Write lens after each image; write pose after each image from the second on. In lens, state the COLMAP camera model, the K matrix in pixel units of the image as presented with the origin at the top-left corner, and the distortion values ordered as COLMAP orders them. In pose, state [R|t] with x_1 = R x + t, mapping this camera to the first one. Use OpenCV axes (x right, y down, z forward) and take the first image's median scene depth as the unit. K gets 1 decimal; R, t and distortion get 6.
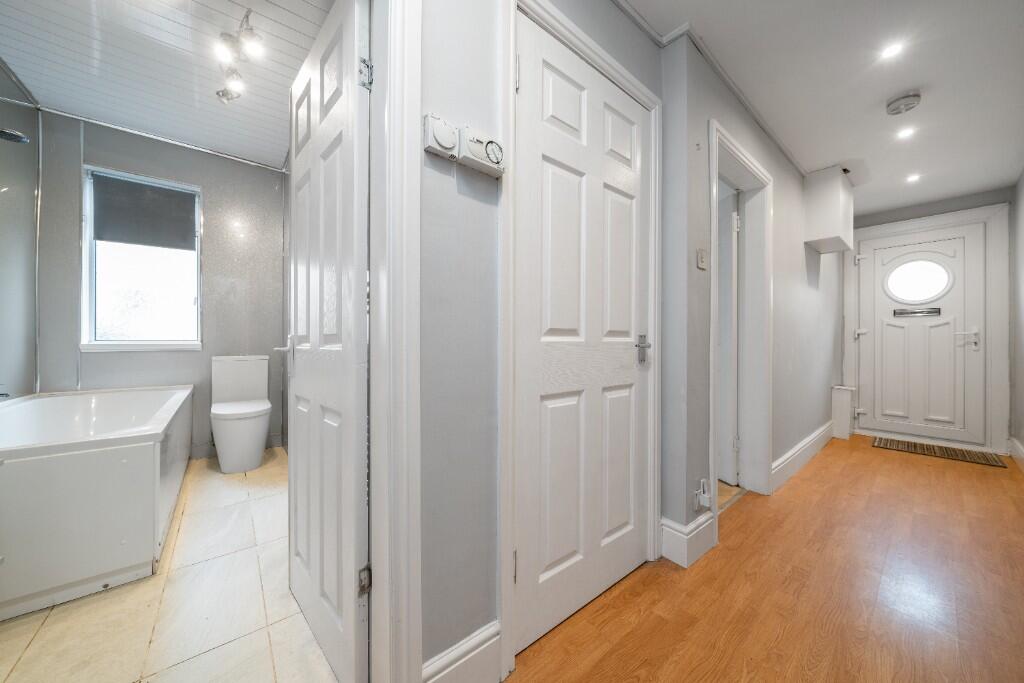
lens RADIAL K [[352.2, 0, 512.0], [0, 352.2, 341.5], [0, 0, 1]] dist [-0.000260, 0.000059]
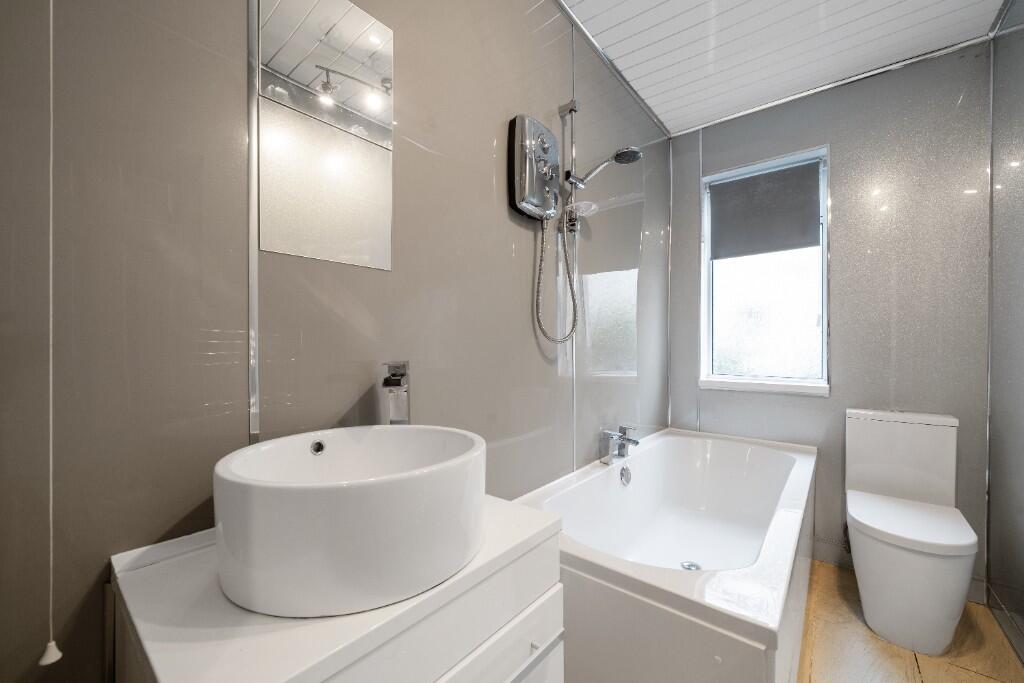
lens RADIAL K [[411.3, 0, 512.0], [0, 411.3, 341.5], [0, 0, 1]] dist [0.014369, -0.000065]
pose [[0.195046, -0.006731, -0.980771, -0.263424], [-0.001064, 0.999974, -0.007074, -0.075357], [0.980793, 0.002423, 0.195034, 0.297963]]
